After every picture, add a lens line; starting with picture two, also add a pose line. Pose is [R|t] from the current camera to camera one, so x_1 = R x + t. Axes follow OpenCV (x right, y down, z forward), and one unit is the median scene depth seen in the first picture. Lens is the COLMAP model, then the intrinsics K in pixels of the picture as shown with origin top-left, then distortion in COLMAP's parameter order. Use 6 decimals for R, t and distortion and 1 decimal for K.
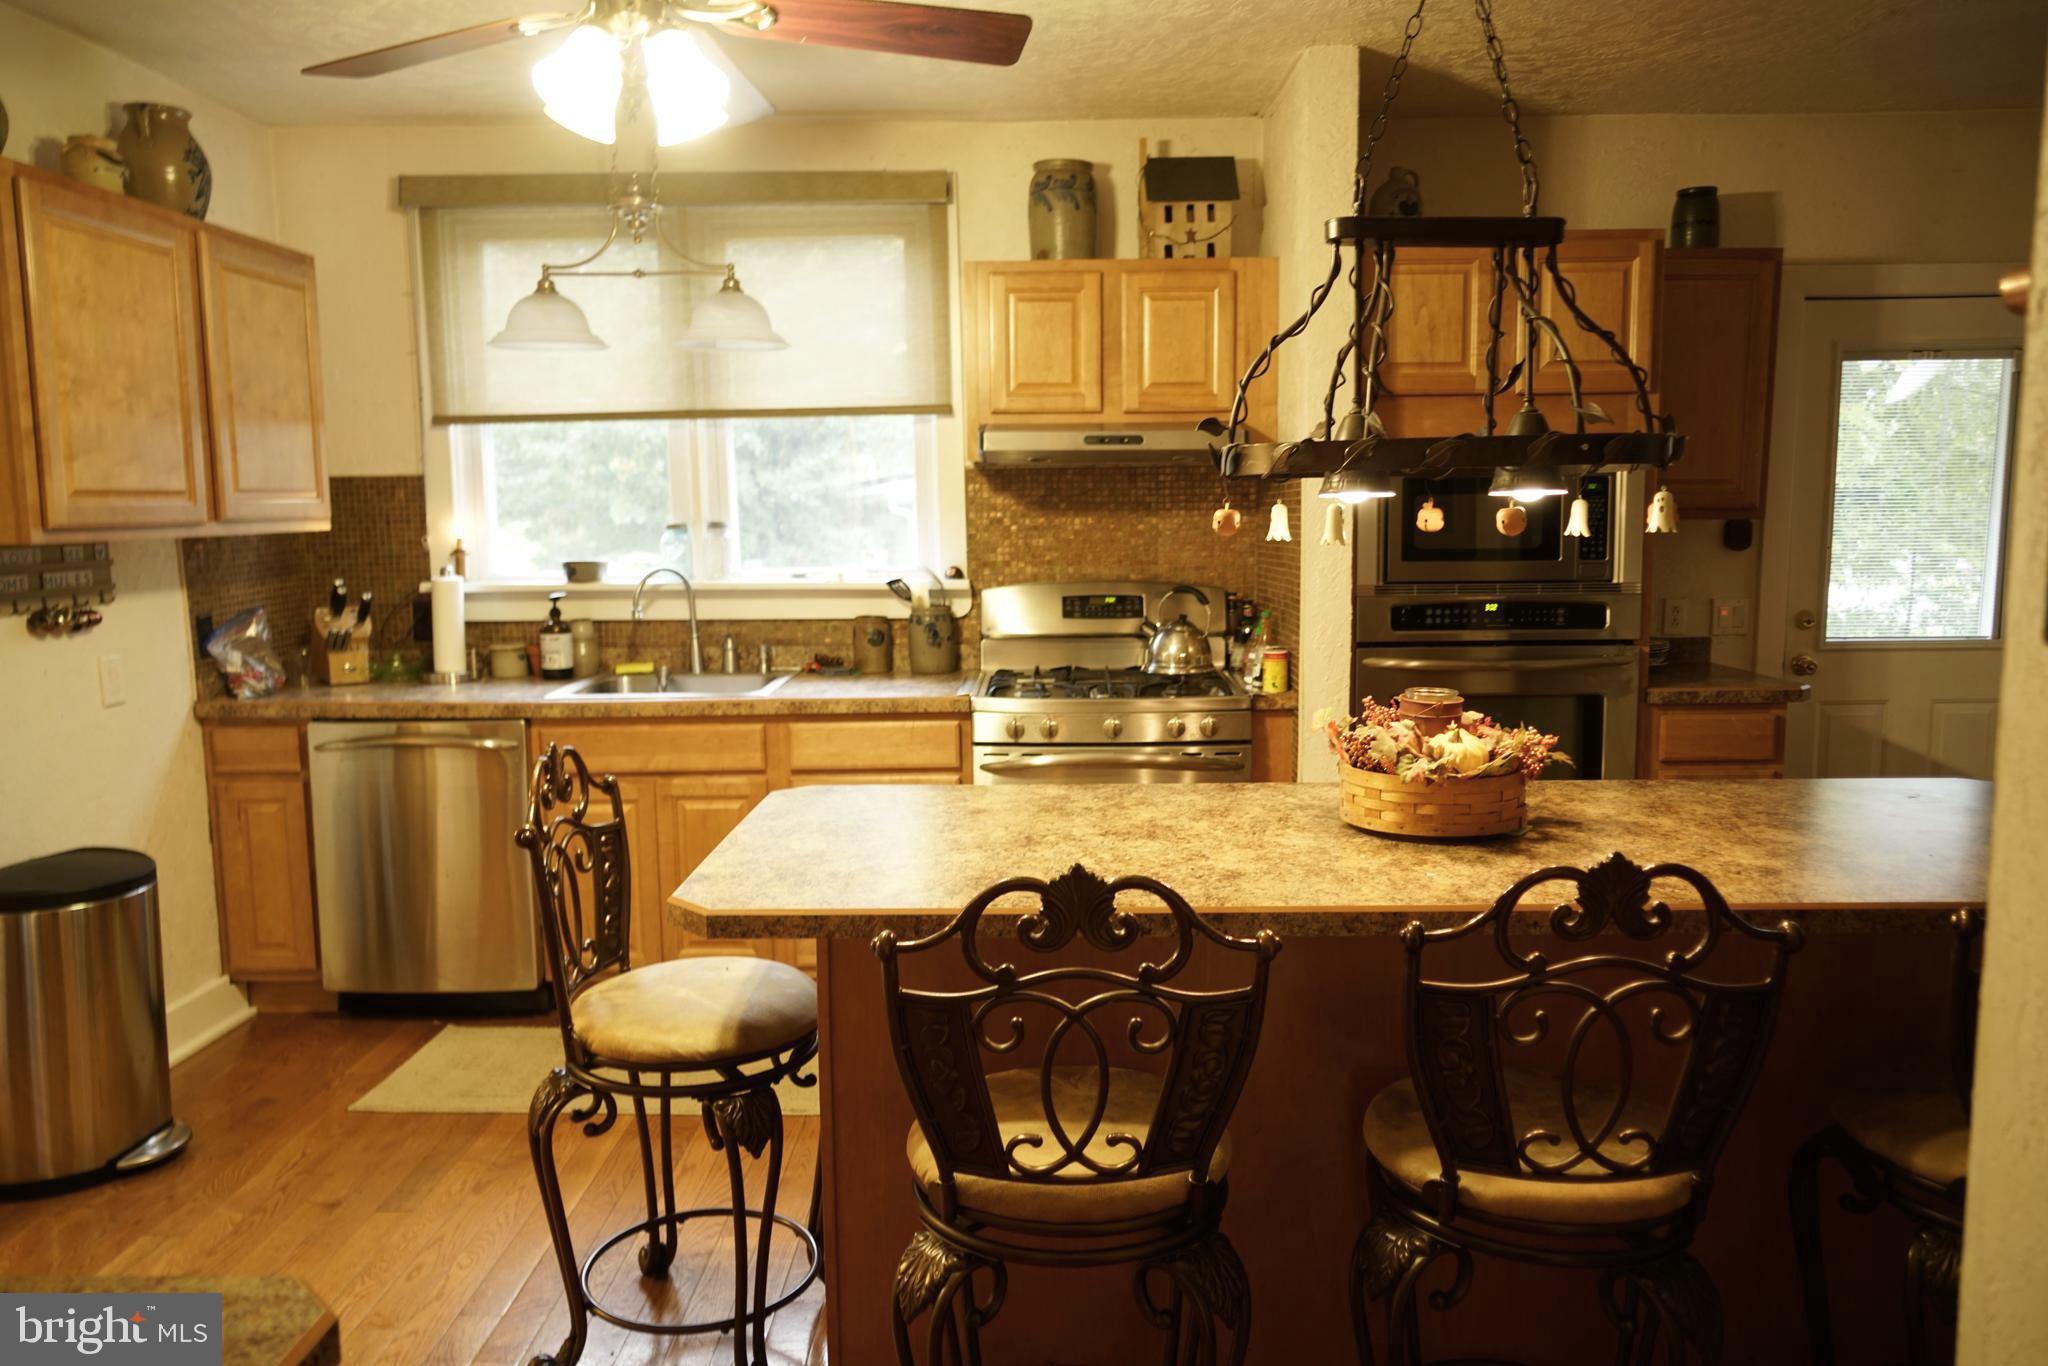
lens RADIAL K [[1430.1, 0, 1024.0], [0, 1430.1, 683.0], [0, 0, 1]] dist [-0.001051, 0.001707]
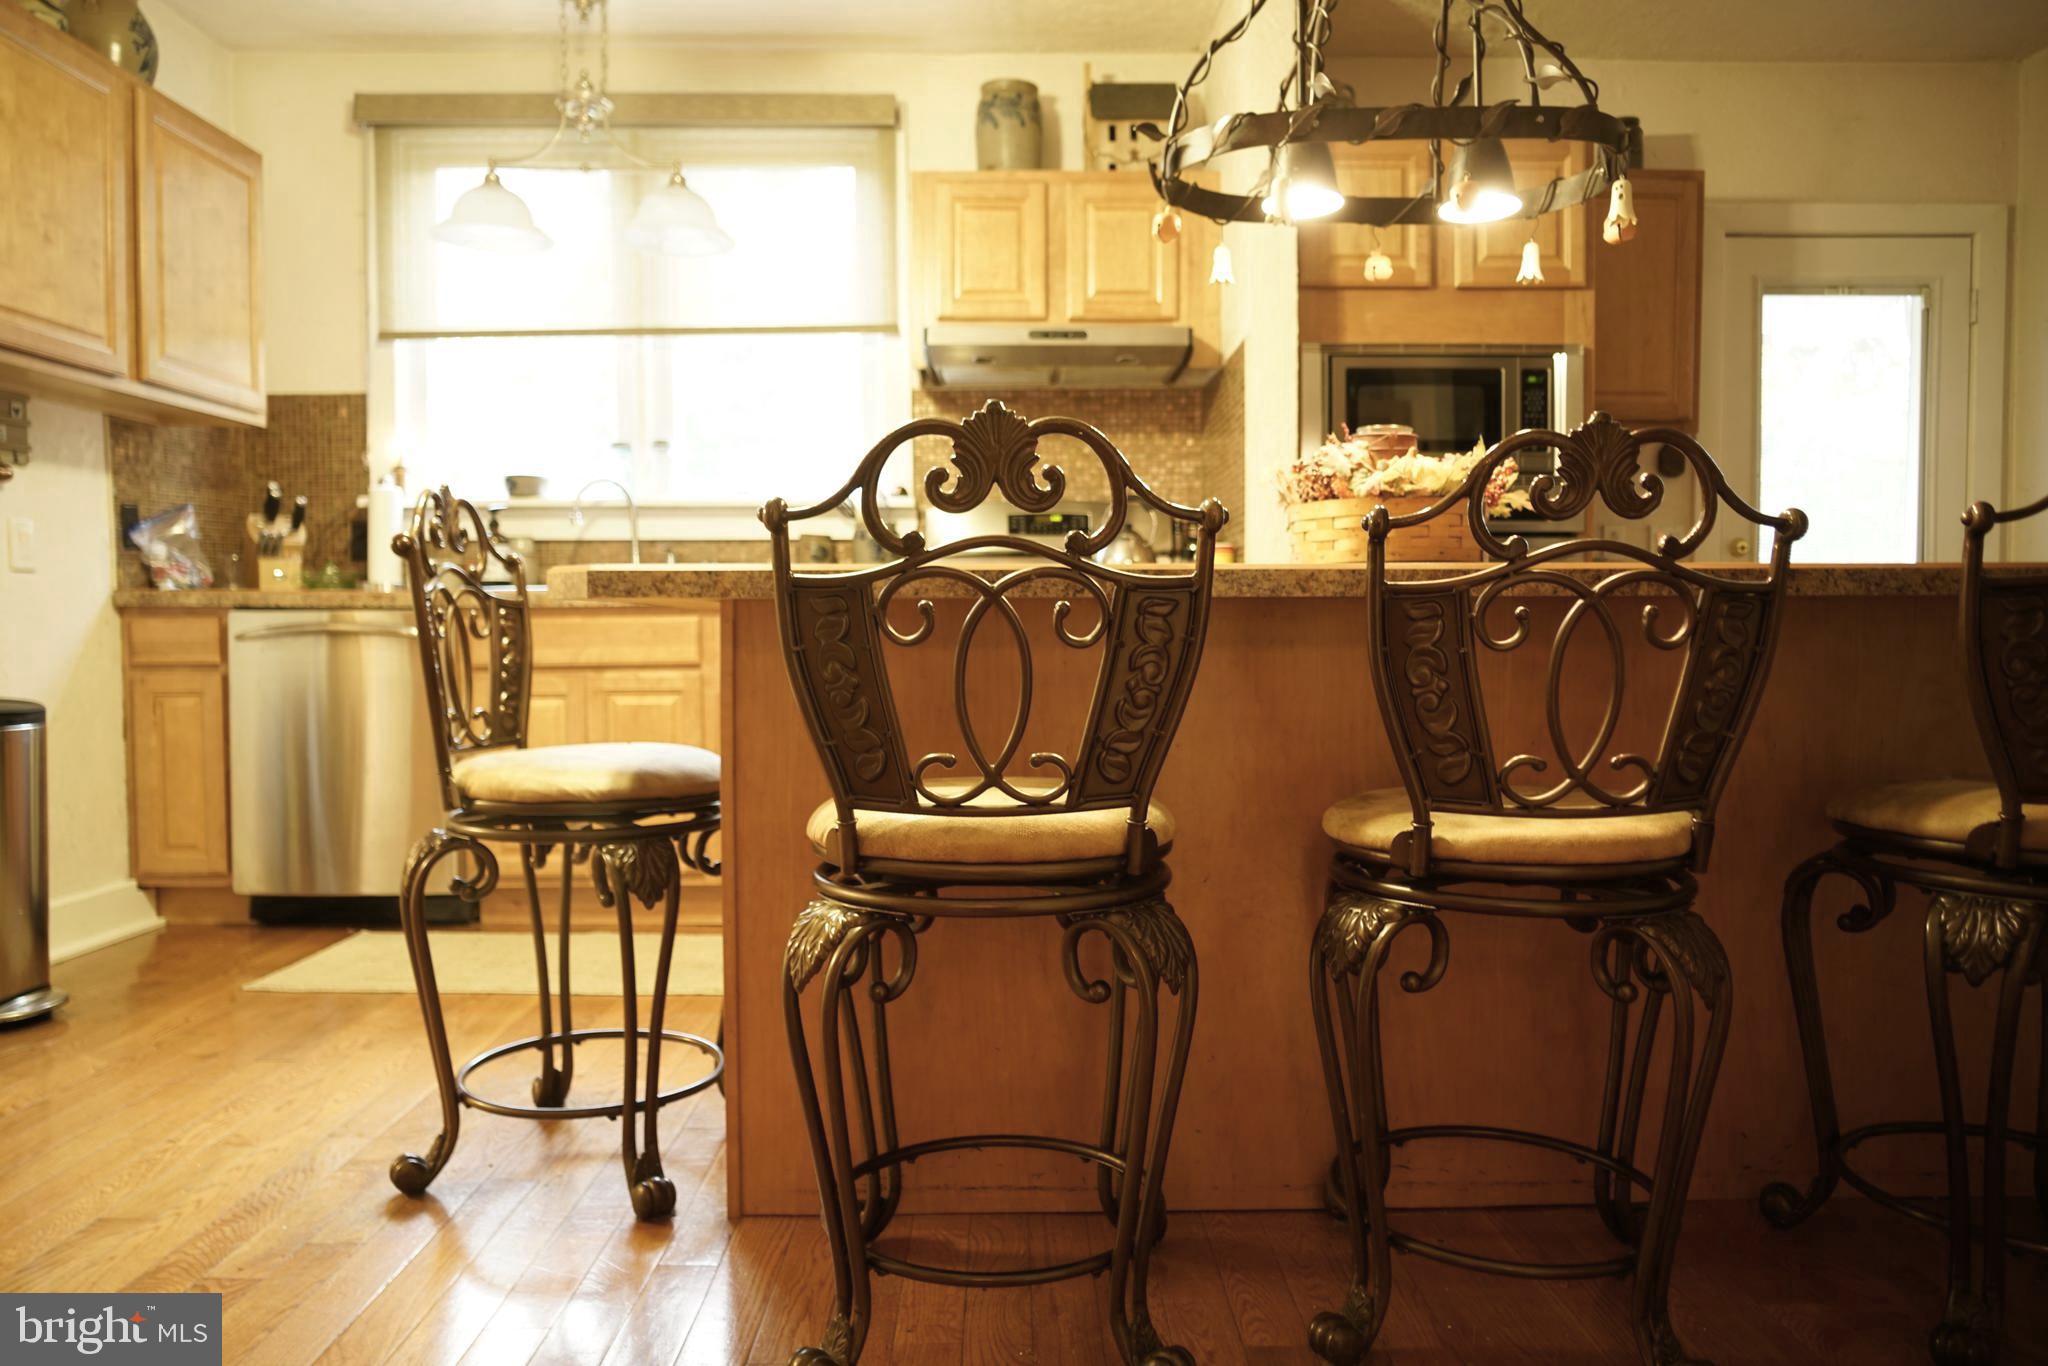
lens RADIAL K [[1353.6, 0, 1024.0], [0, 1353.6, 683.0], [0, 0, 1]] dist [-0.024530, 0.006258]
pose [[0.999578, 0.005292, 0.028546, 0.013204], [-0.002979, 0.996751, -0.080488, 0.146735], [-0.028879, 0.080369, 0.996347, 0.077933]]
